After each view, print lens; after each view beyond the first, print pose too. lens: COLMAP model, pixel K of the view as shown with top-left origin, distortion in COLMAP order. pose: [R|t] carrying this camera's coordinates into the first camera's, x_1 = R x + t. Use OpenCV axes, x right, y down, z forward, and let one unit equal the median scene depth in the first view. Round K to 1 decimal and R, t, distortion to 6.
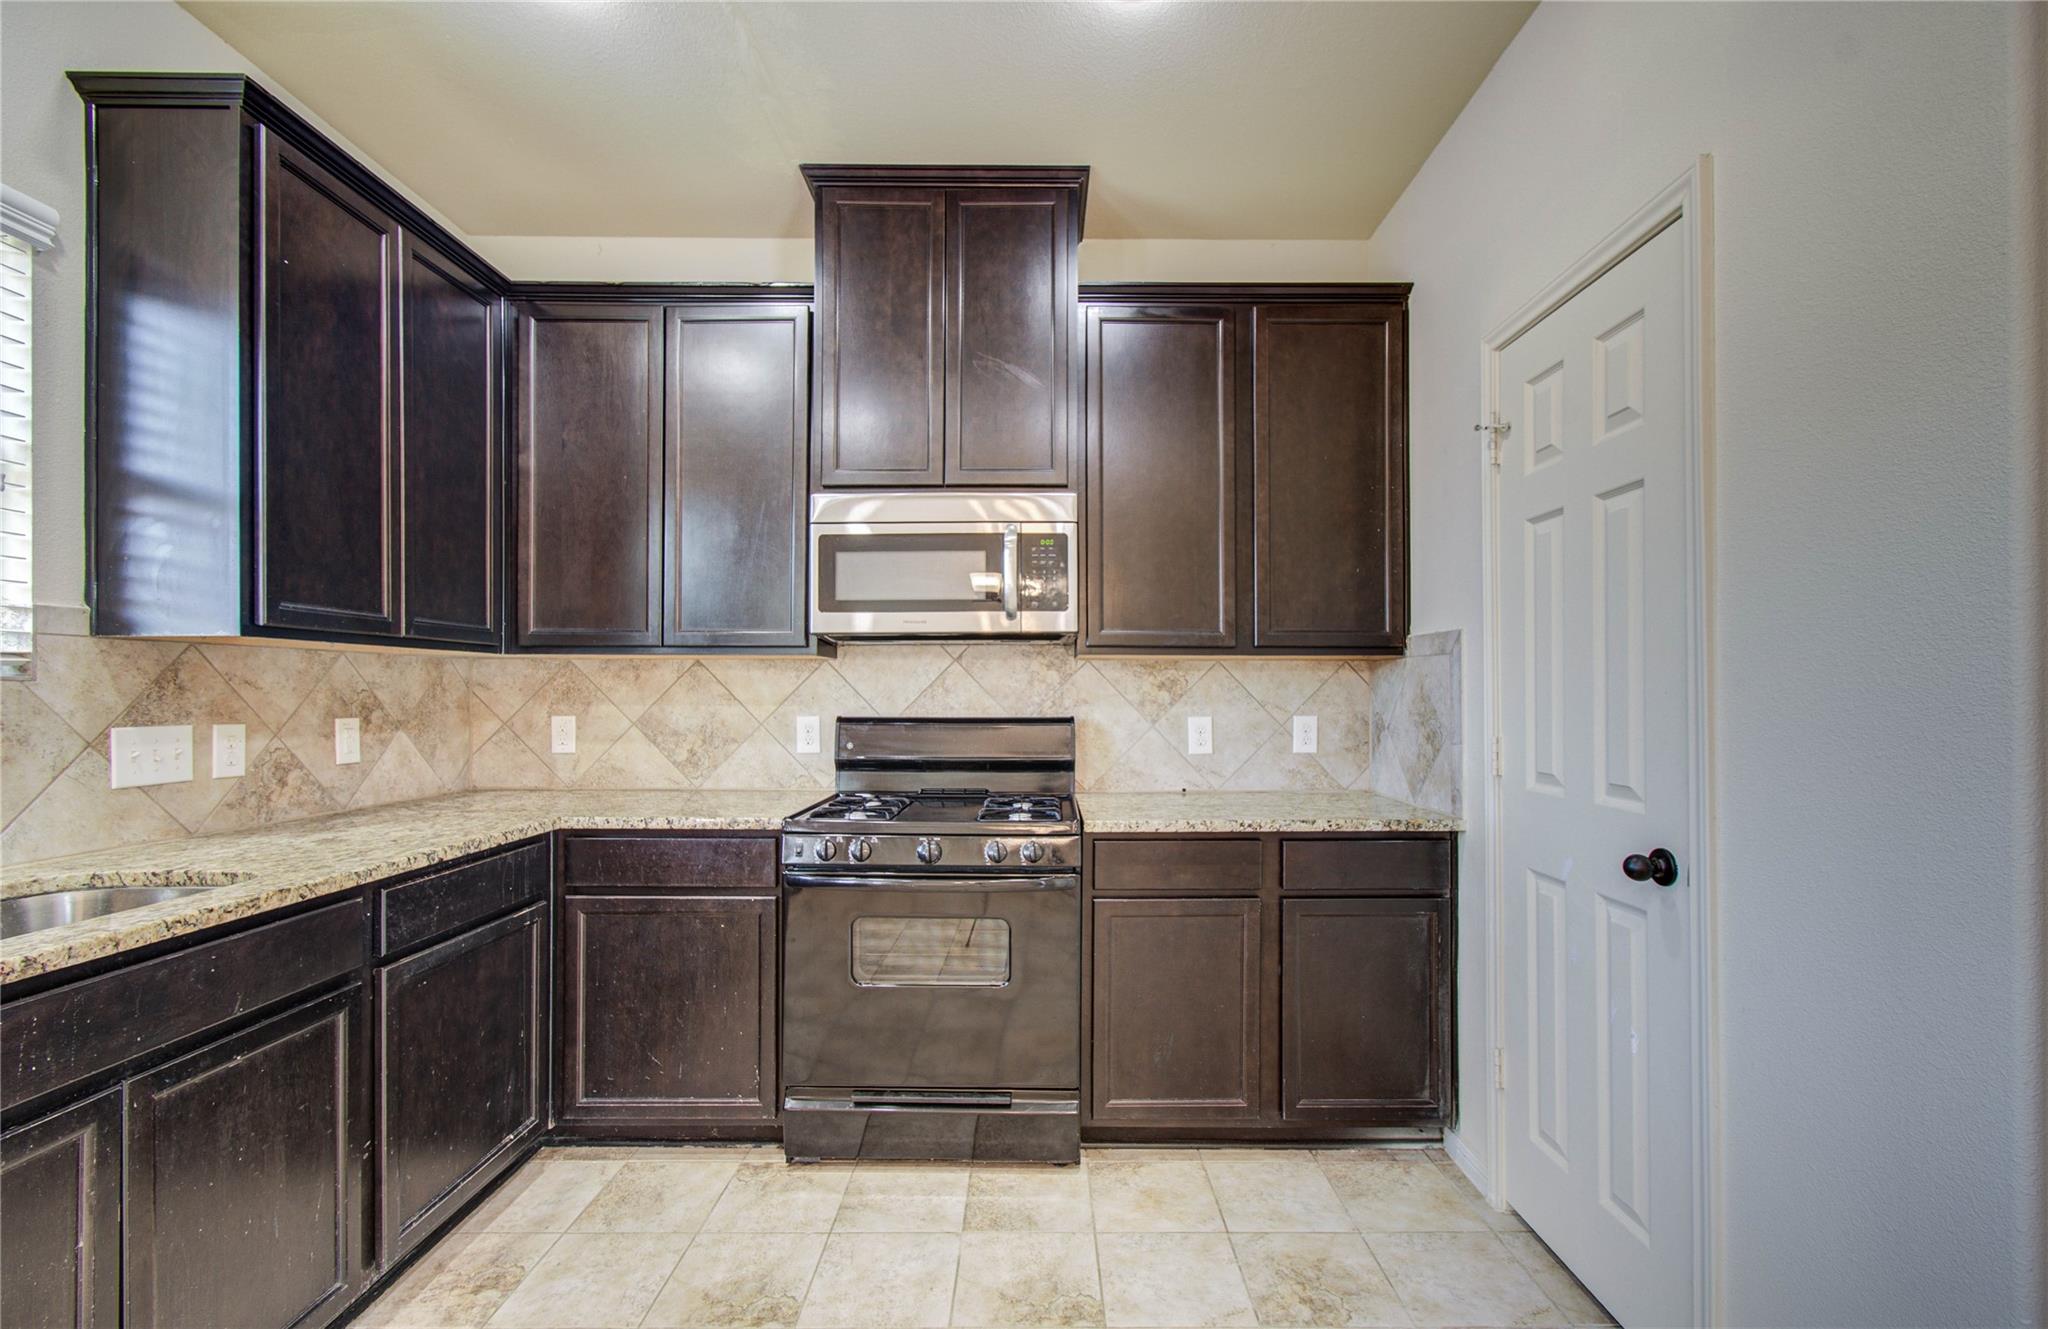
lens RADIAL K [[883.4, 0, 1055.5], [0, 883.4, 692.5], [0, 0, 1]] dist [-0.003464, 0.004261]
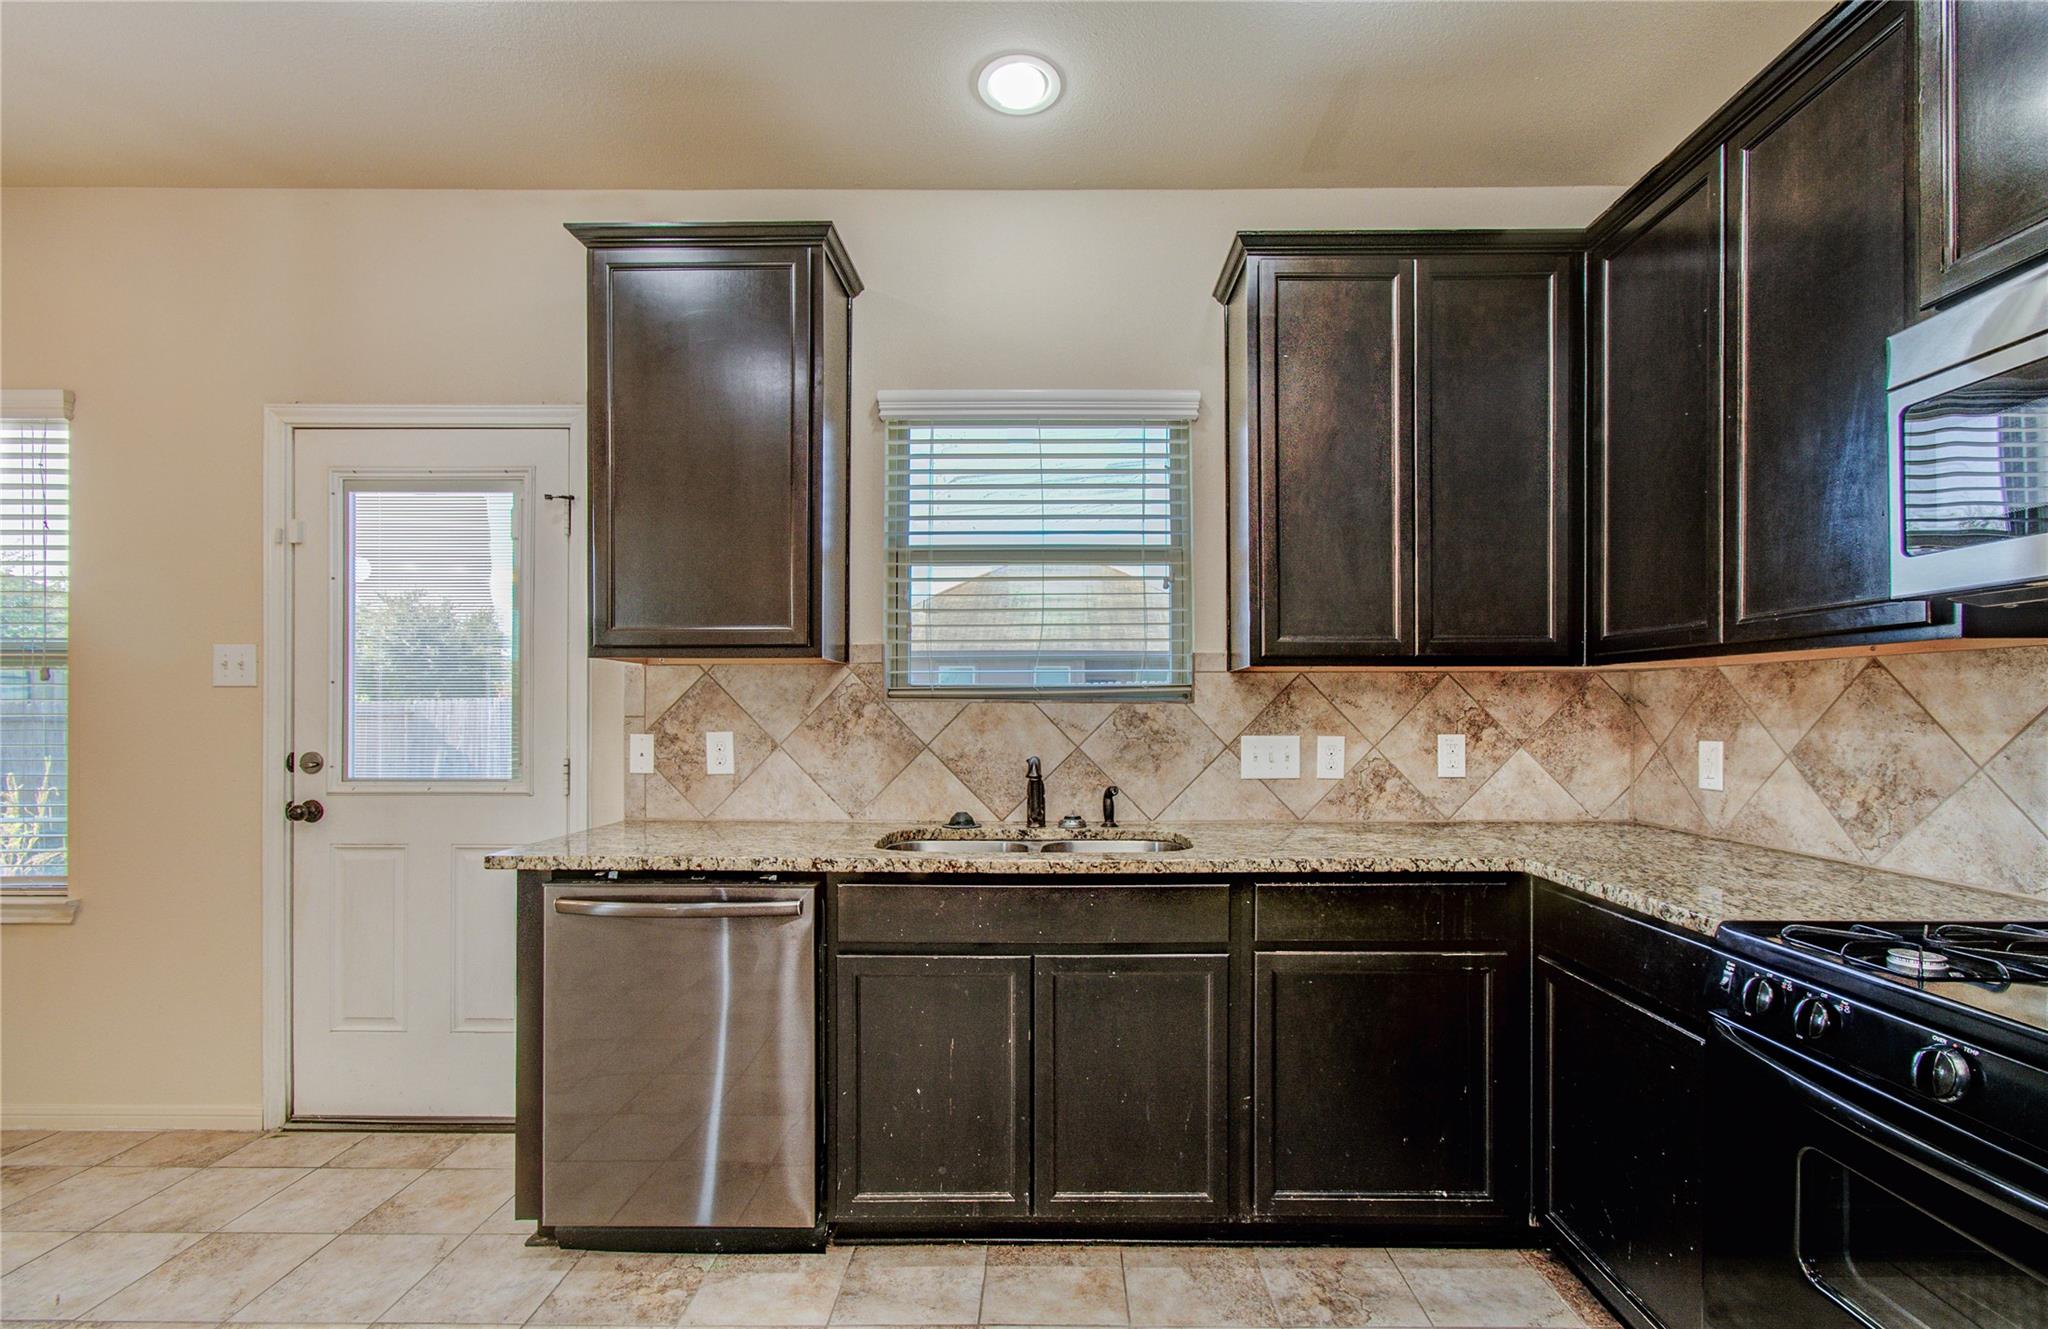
lens RADIAL K [[883.4, 0, 1031.4], [0, 883.4, 717.0], [0, 0, 1]] dist [-0.003464, 0.004261]
pose [[-0.021199, 0.005227, -0.999762, 0.283309], [0.000219, 0.999986, 0.005223, 0.001898], [0.999775, -0.000108, -0.021200, 0.541879]]
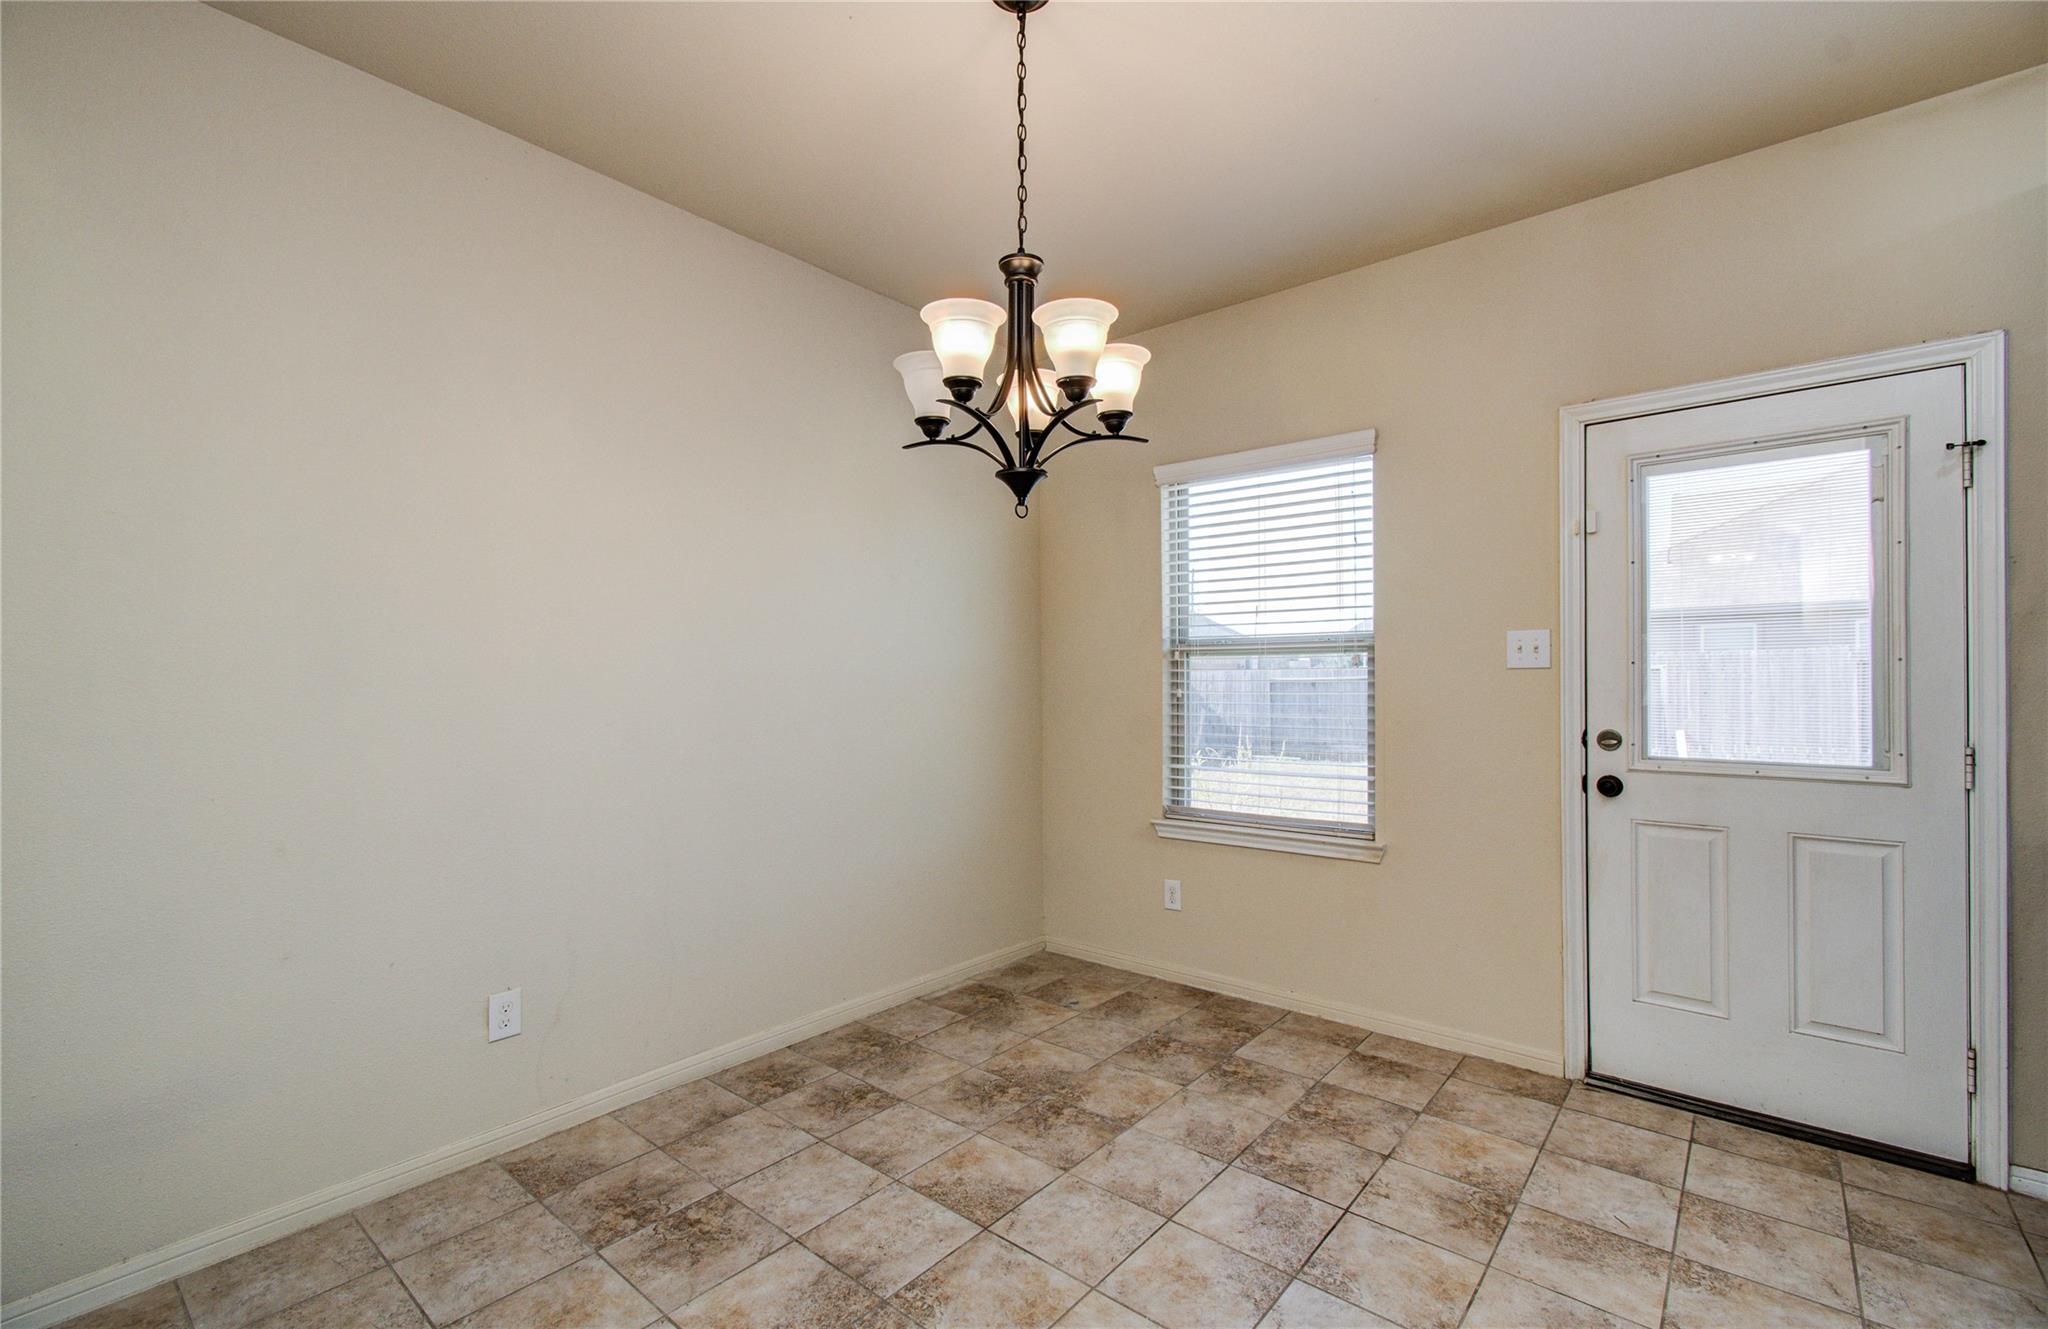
lens RADIAL K [[883.4, 0, 1061.7], [0, 883.4, 670.7], [0, 0, 1]] dist [-0.003464, 0.004261]
pose [[-0.636645, -0.004171, -0.771146, 0.553652], [0.004776, 0.999945, -0.009351, -0.018338], [0.771143, -0.009636, -0.636590, -0.209626]]
